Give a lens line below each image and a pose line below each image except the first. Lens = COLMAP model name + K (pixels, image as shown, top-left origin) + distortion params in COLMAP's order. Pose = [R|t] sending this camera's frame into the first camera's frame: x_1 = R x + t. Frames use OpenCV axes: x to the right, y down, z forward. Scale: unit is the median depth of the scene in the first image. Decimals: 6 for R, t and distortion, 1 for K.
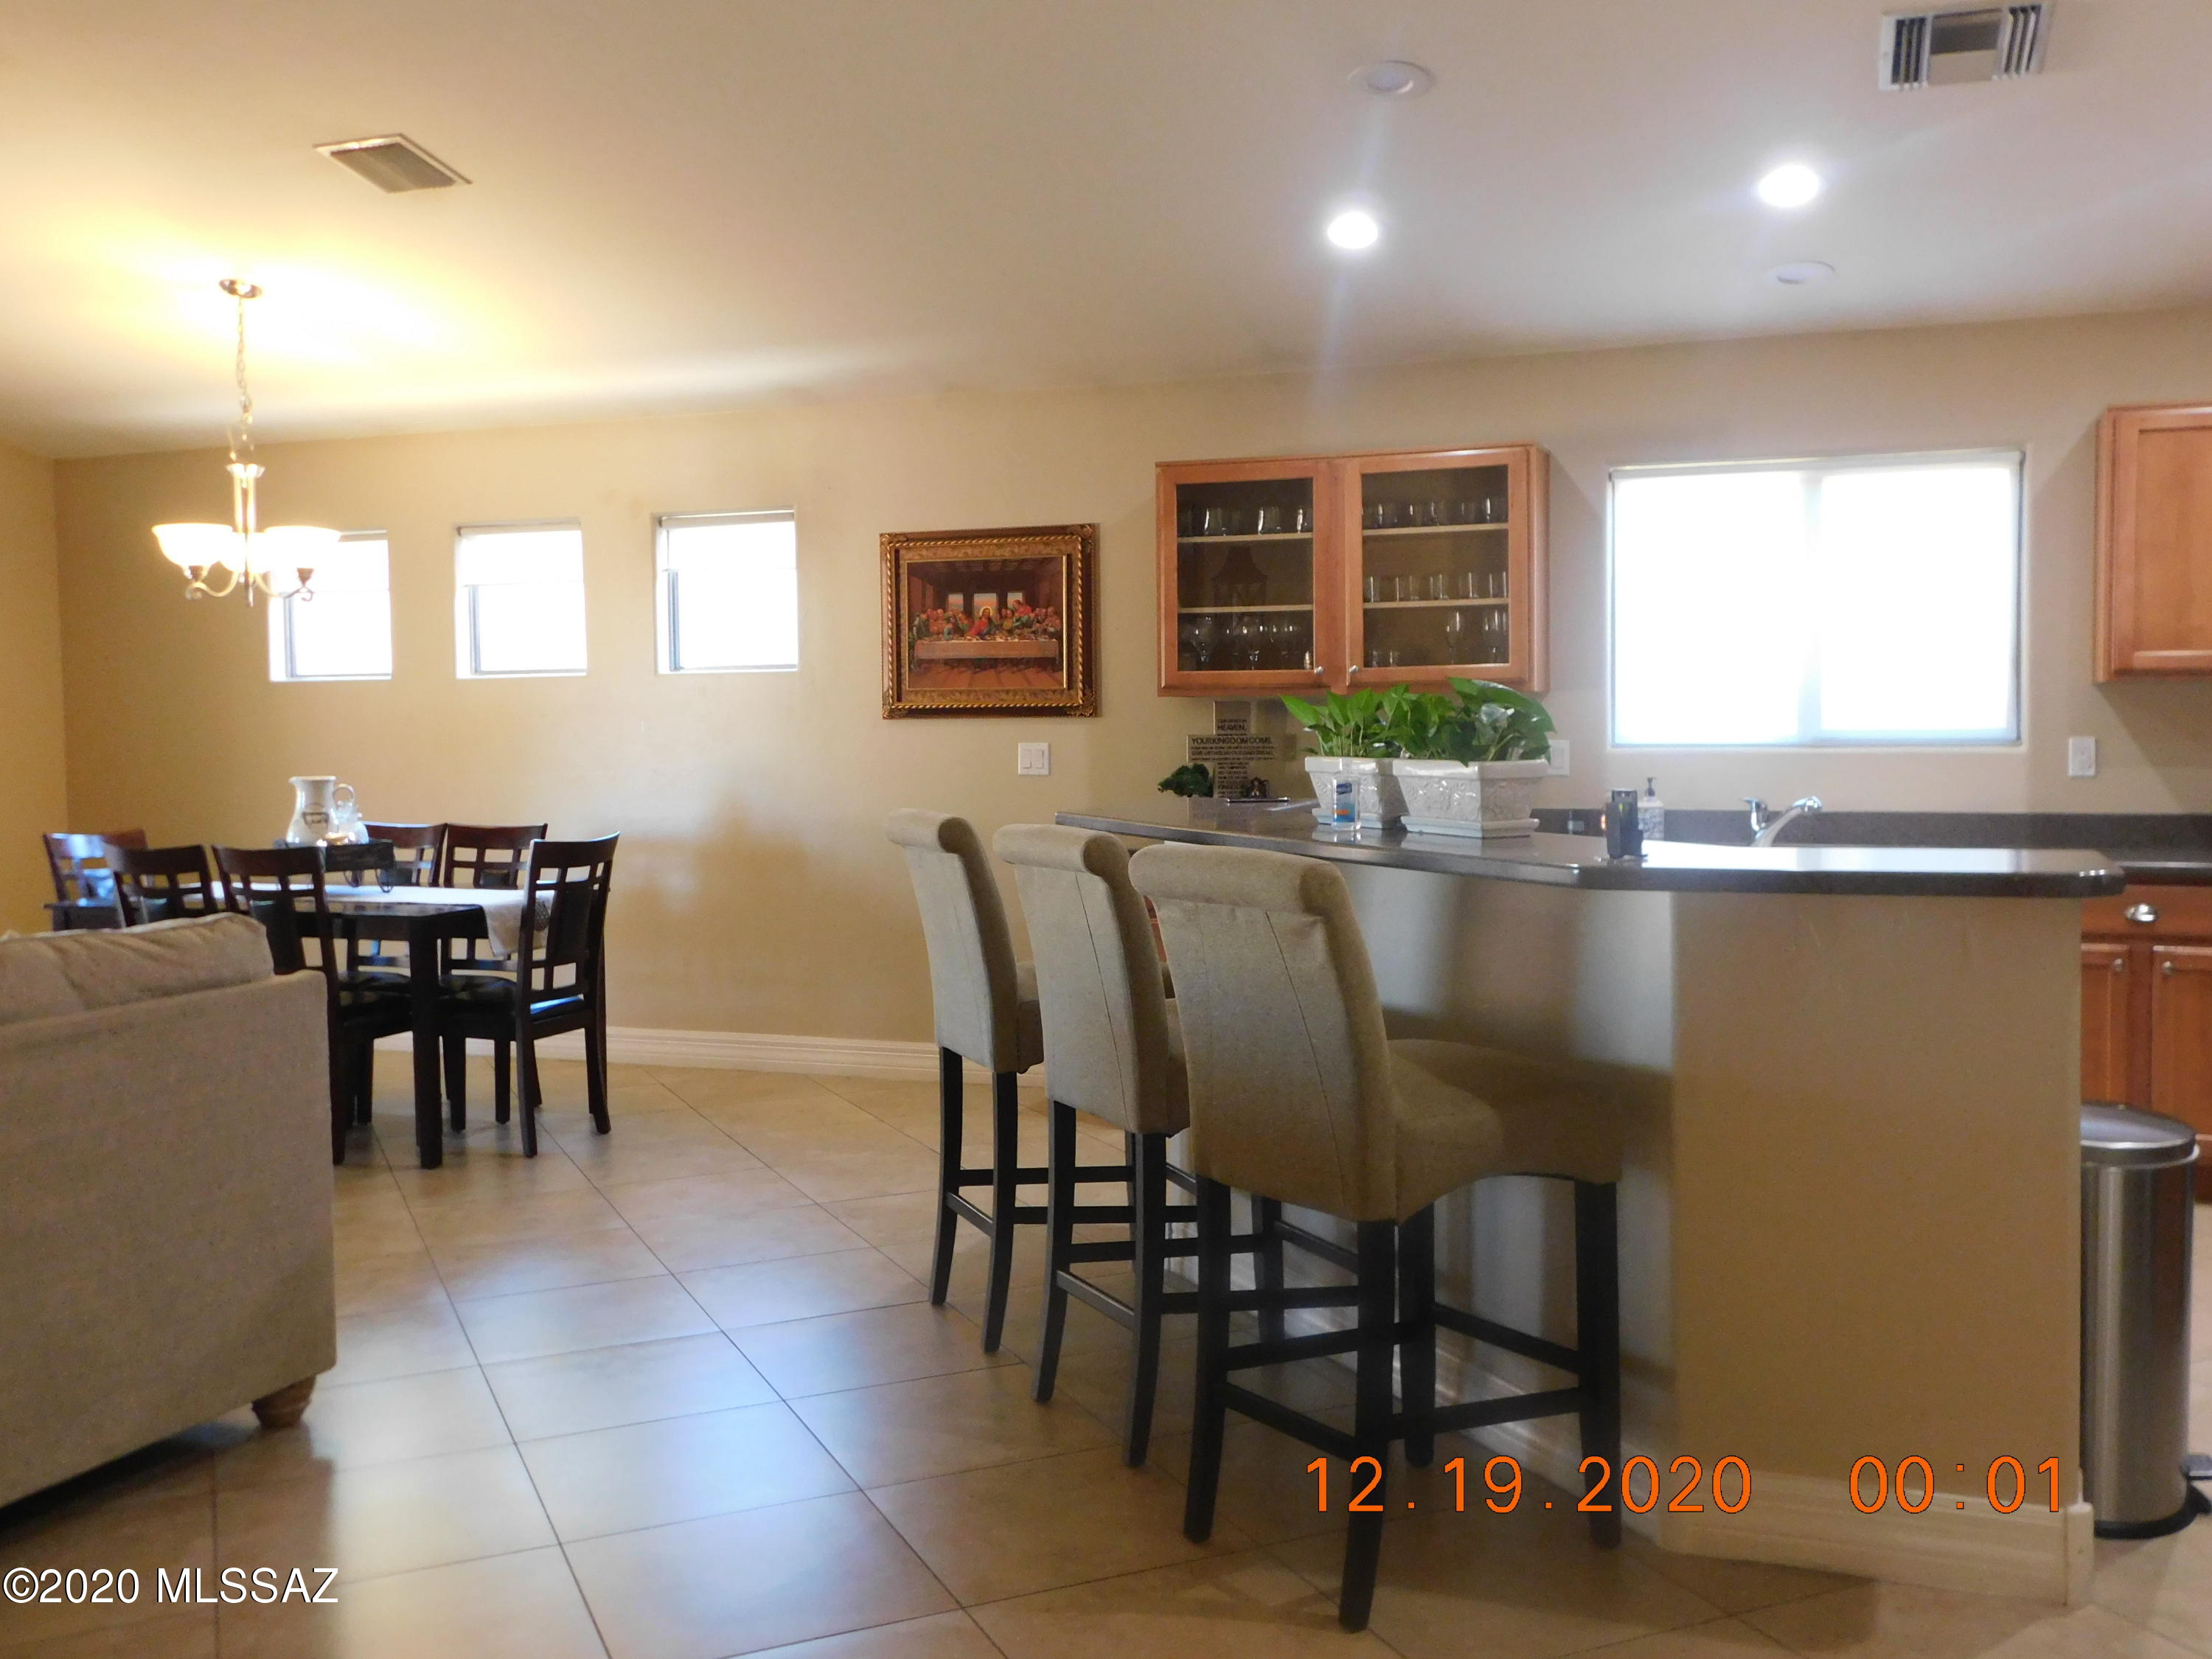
lens RADIAL K [[1921.6, 0, 1095.8], [0, 1921.6, 815.0], [0, 0, 1]] dist [-0.018176, 0.016986]
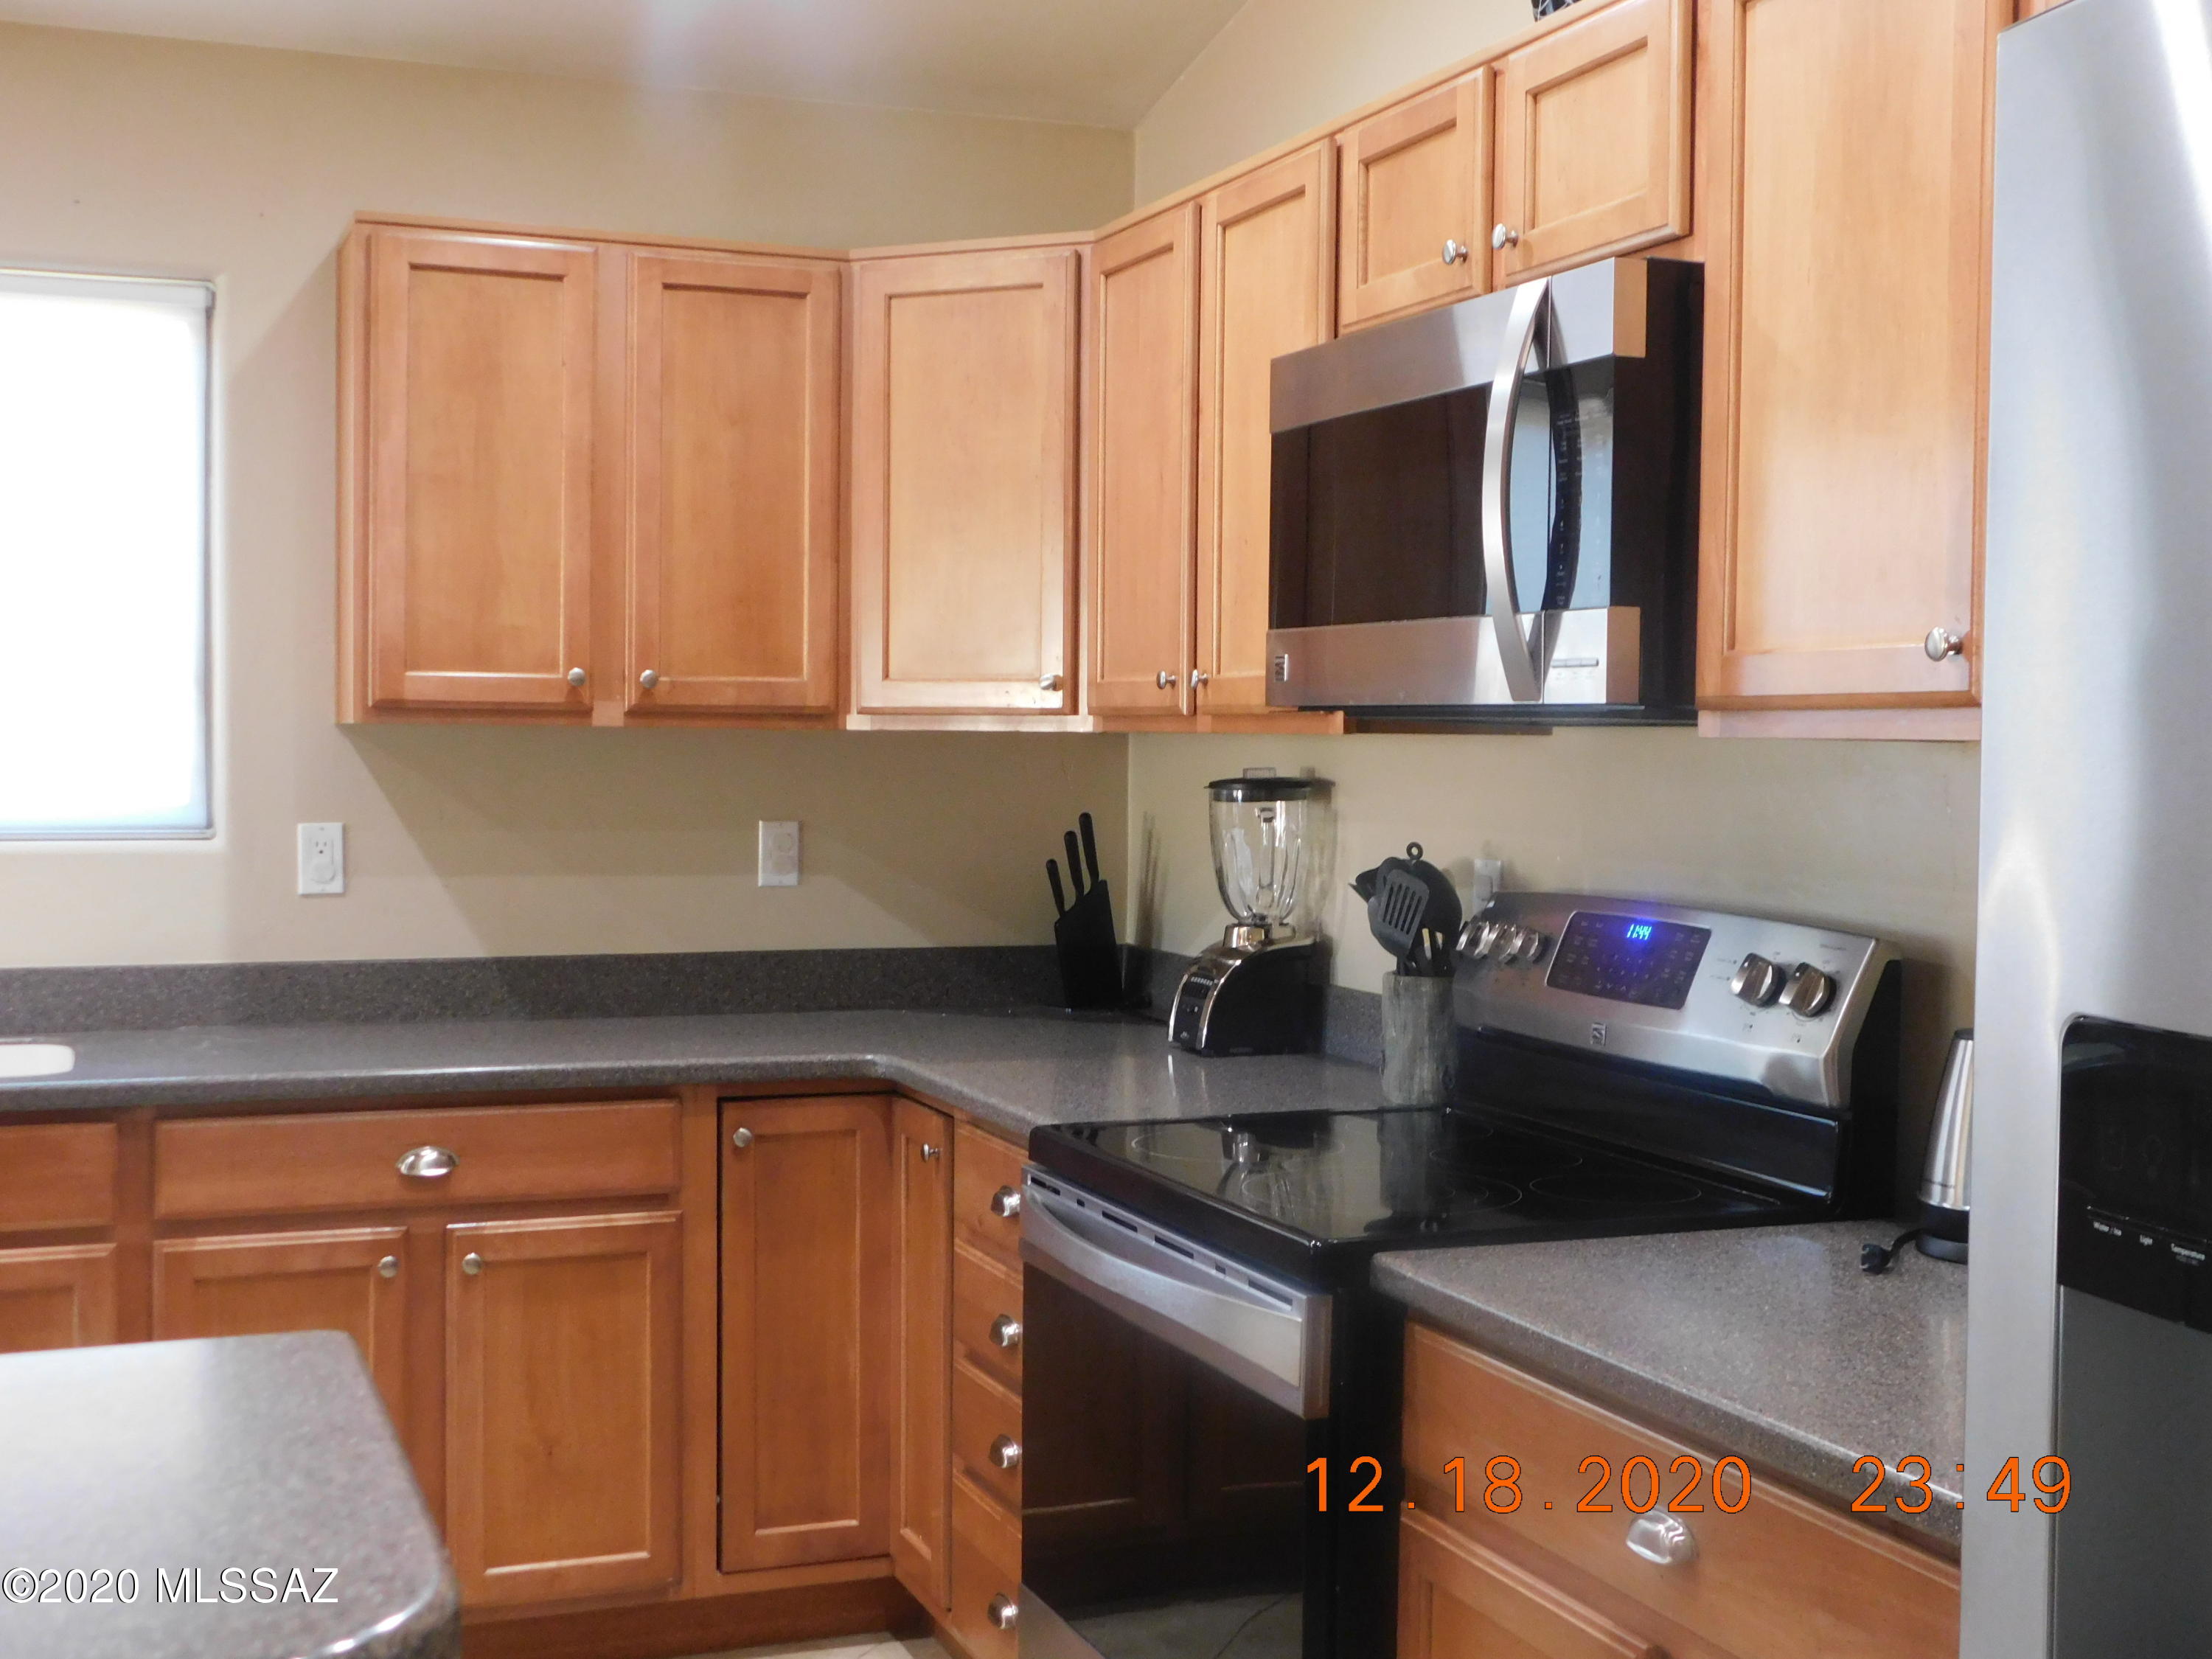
lens RADIAL K [[2648.7, 0, 1101.6], [0, 2648.7, 823.4], [0, 0, 1]] dist [0.020066, 0.000000]
pose [[0.725338, 0.002846, 0.688387, 0.167756], [0.017109, 0.999608, -0.022161, -0.021565], [-0.688180, 0.027852, 0.725005, 0.320207]]
